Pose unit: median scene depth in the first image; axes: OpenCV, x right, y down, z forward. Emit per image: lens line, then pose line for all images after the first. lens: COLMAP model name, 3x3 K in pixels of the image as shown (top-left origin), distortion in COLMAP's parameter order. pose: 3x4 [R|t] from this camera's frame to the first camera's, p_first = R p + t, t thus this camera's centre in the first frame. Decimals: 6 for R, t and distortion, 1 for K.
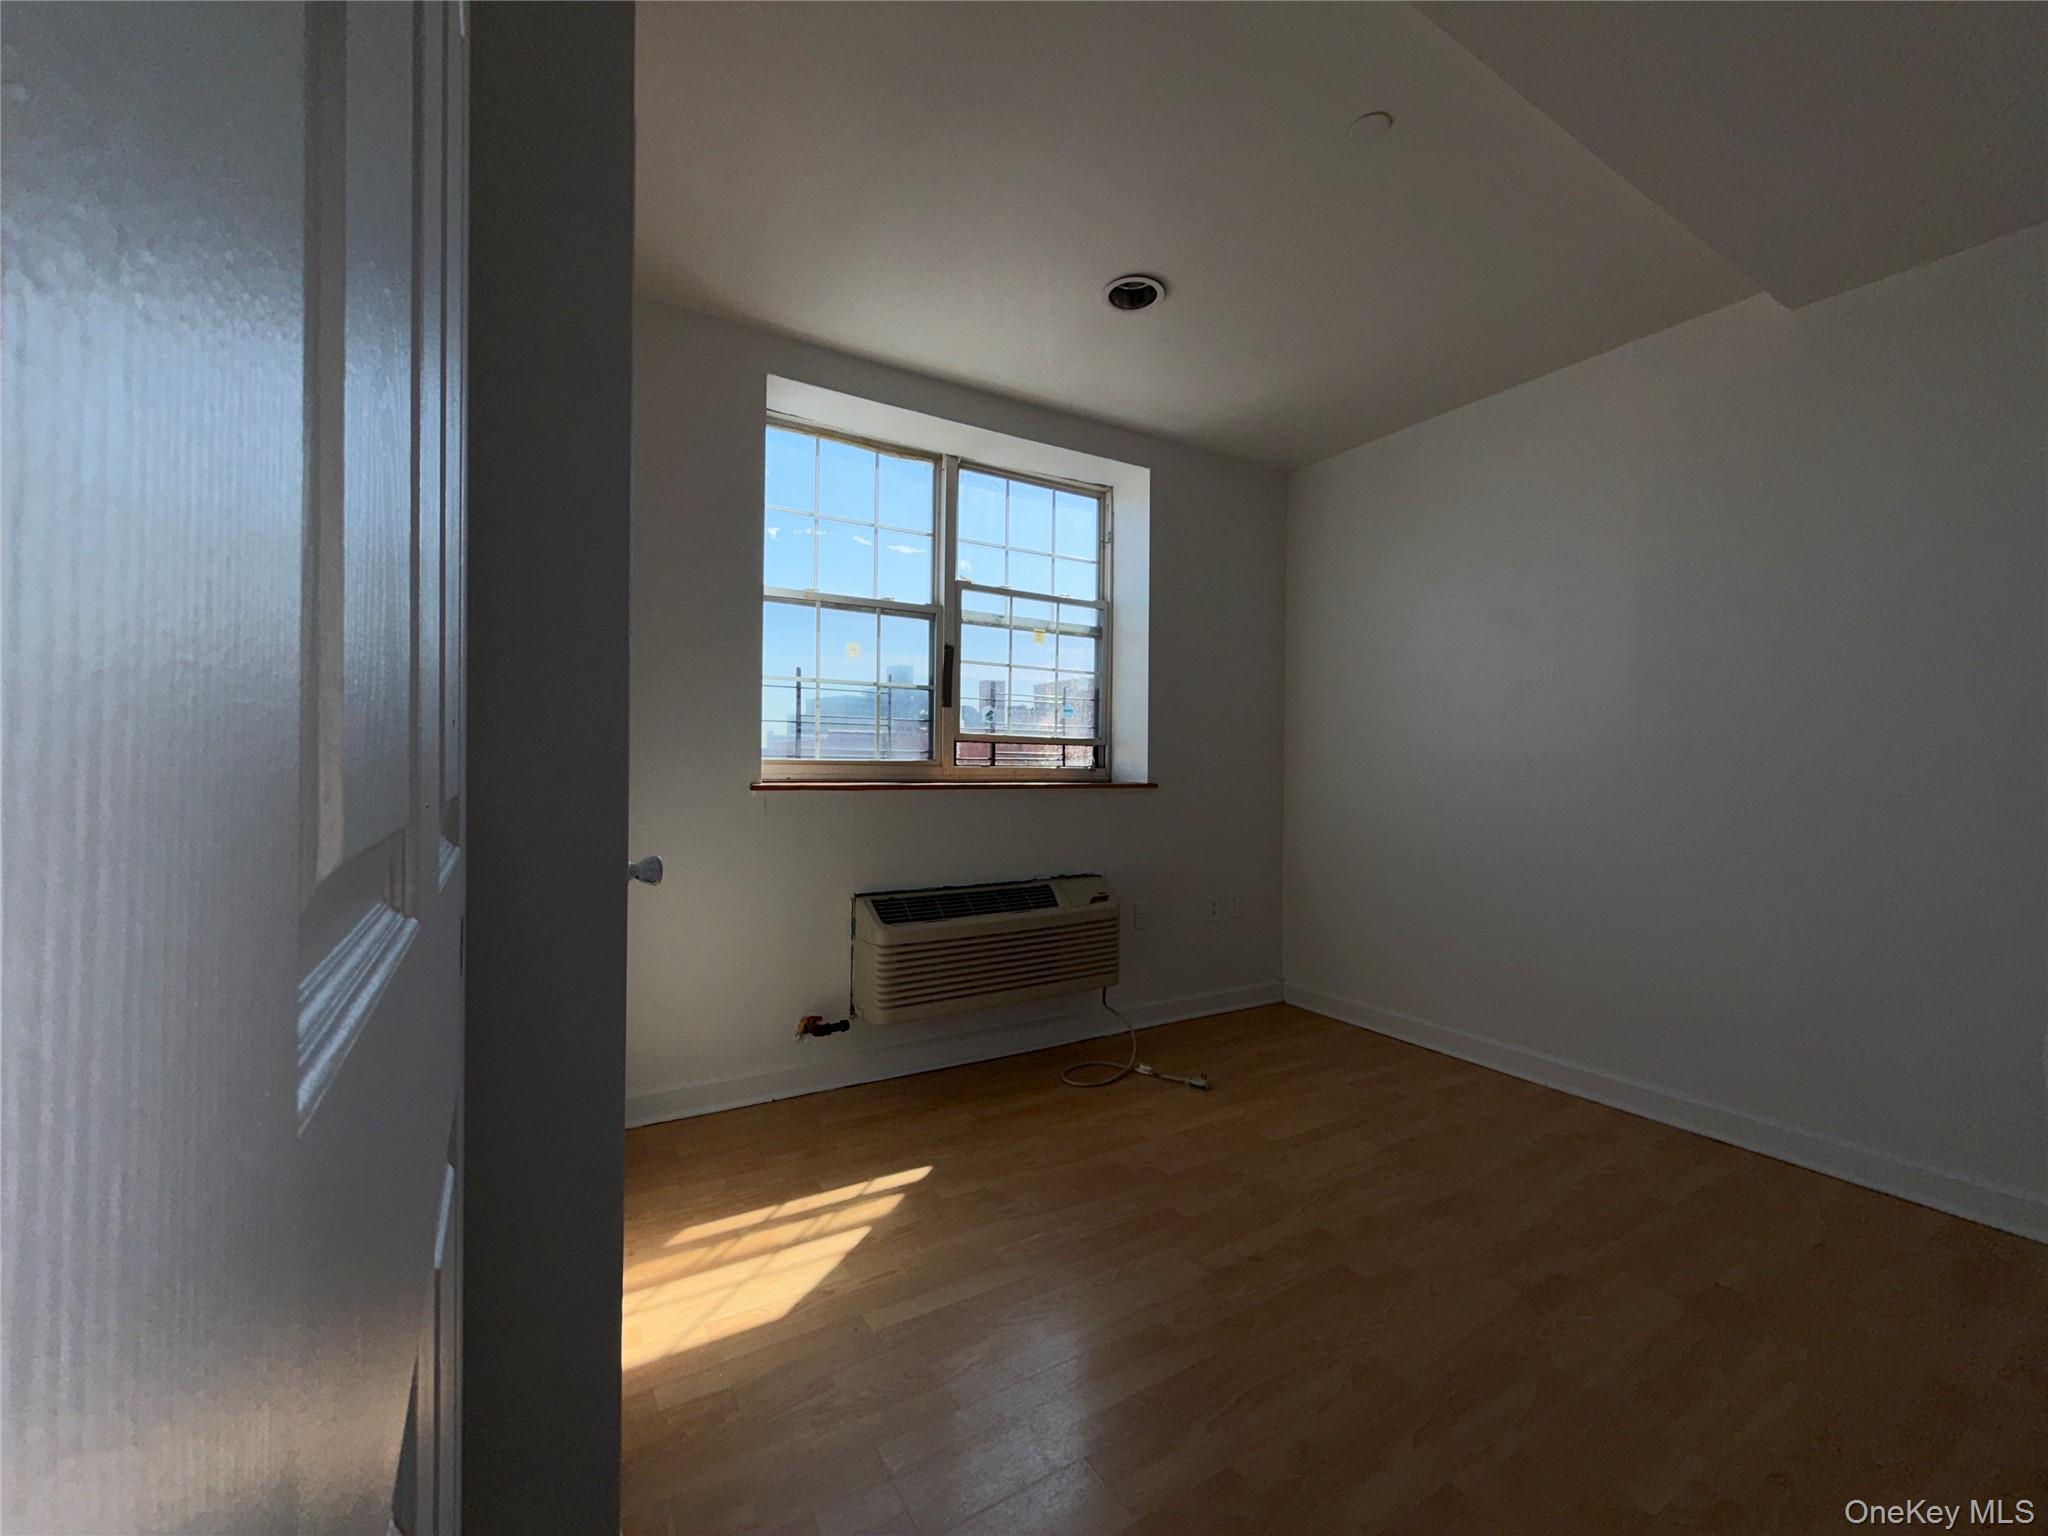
lens RADIAL K [[818.7, 0, 1017.5], [0, 818.7, 766.3], [0, 0, 1]] dist [-0.000362, 0.000153]
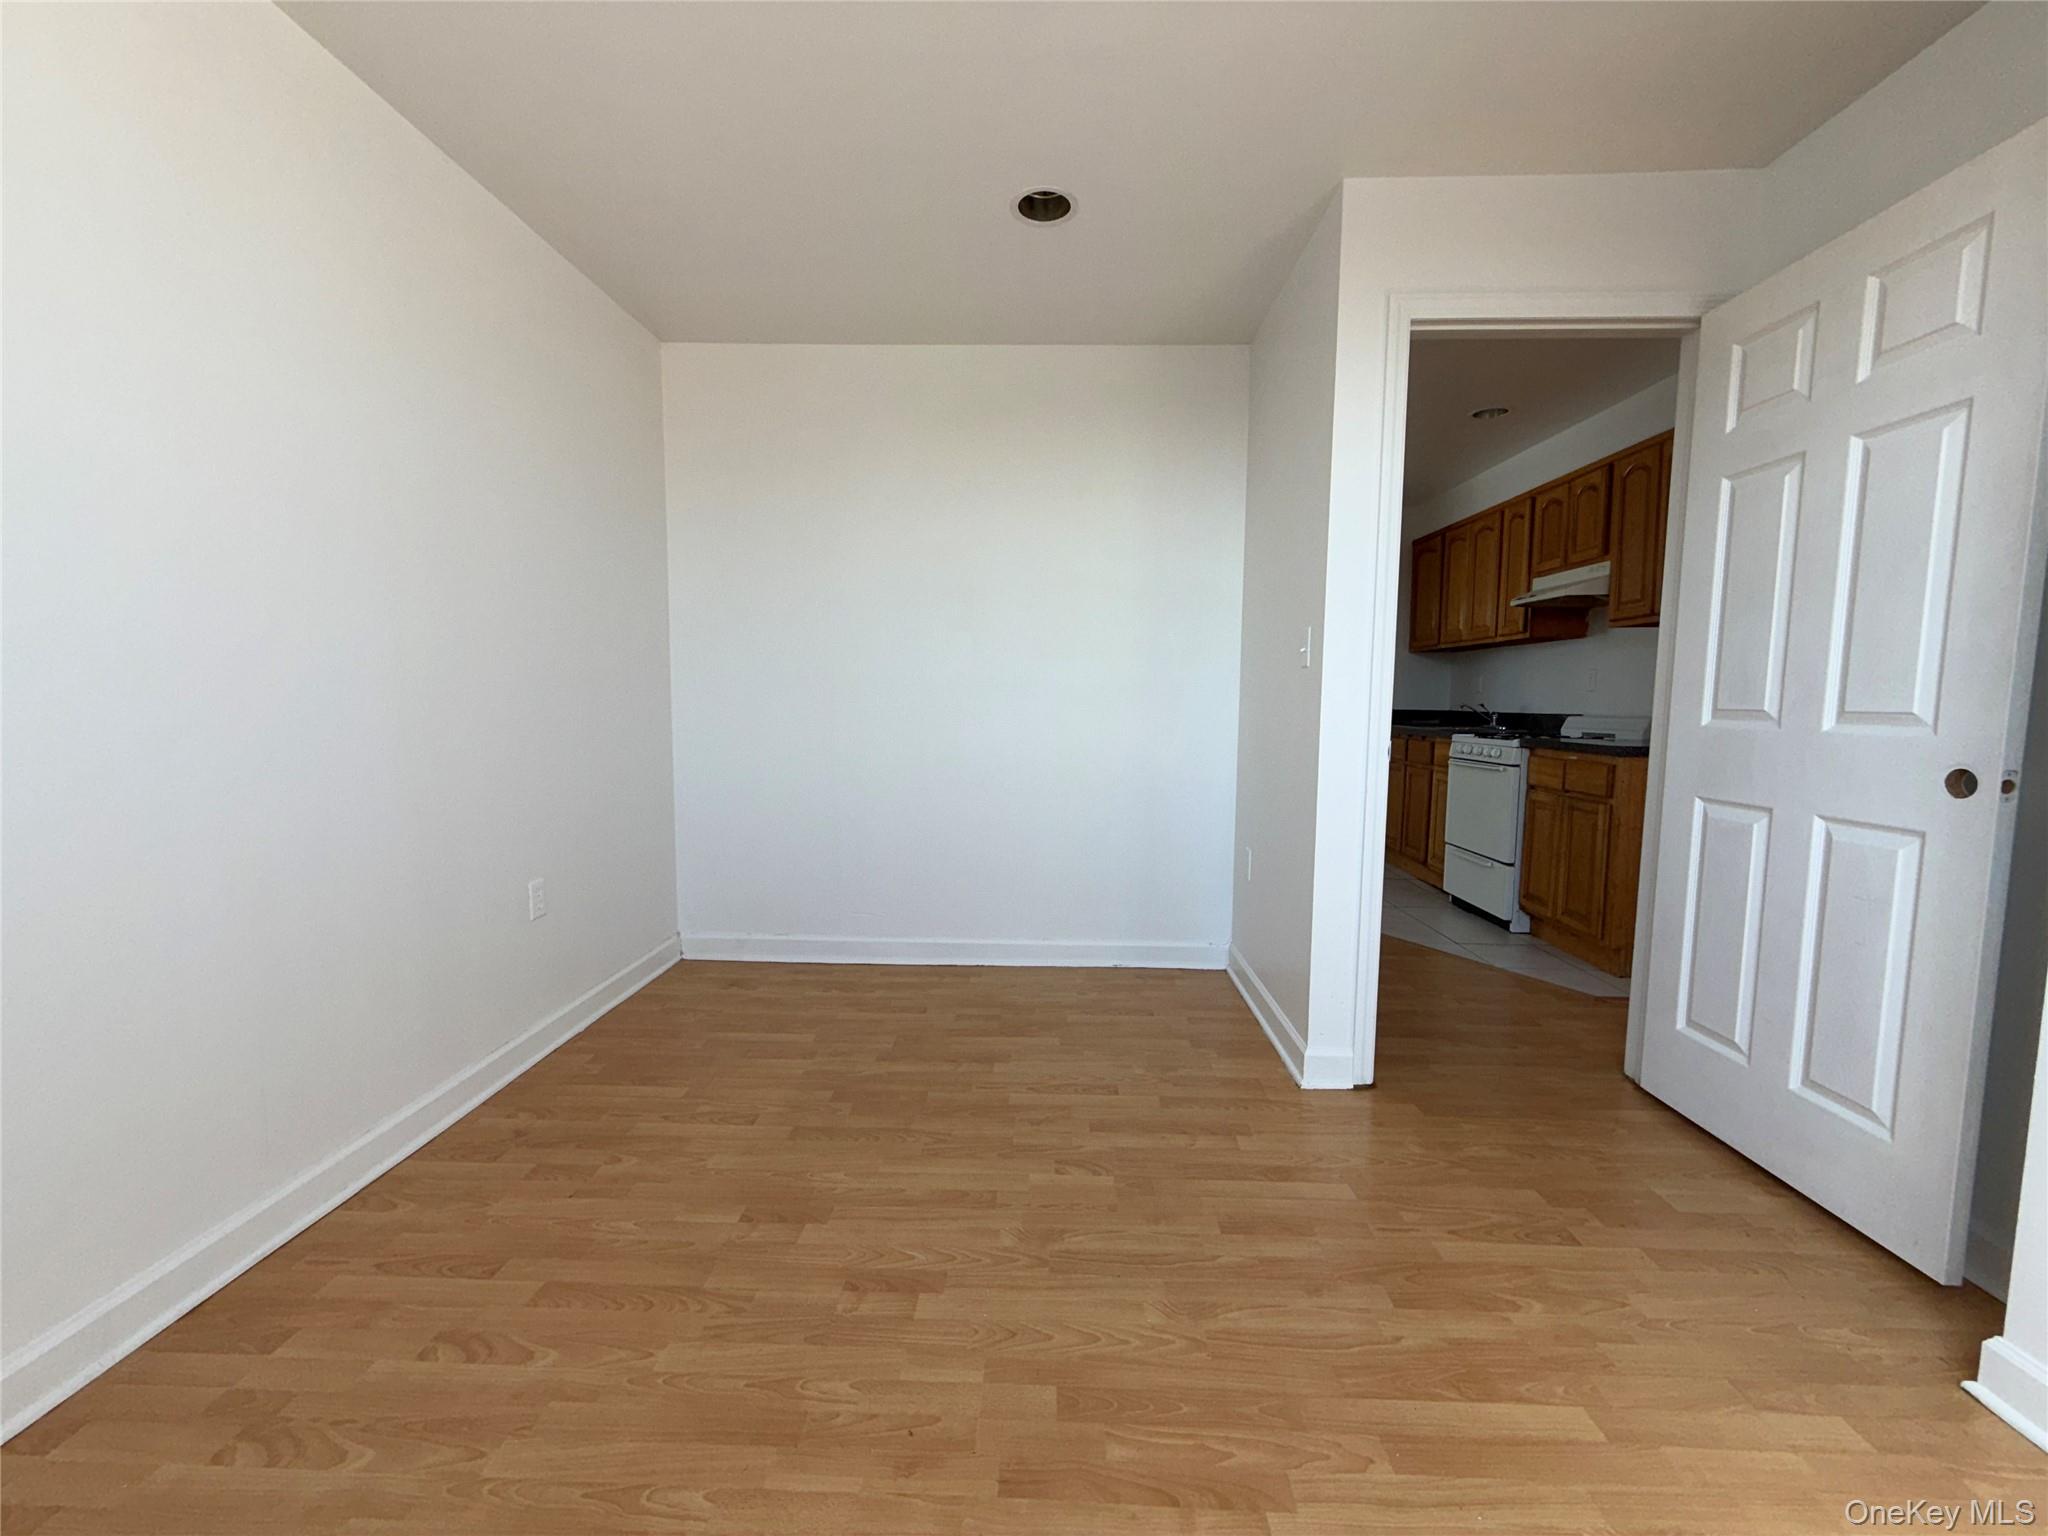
lens RADIAL K [[818.7, 0, 1017.5], [0, 818.7, 766.3], [0, 0, 1]] dist [-0.000362, 0.000153]
pose [[-0.828916, -0.068564, 0.555156, 0.047406], [-0.018658, 0.995296, 0.095064, 0.002366], [-0.559063, 0.068442, -0.826296, 0.879456]]
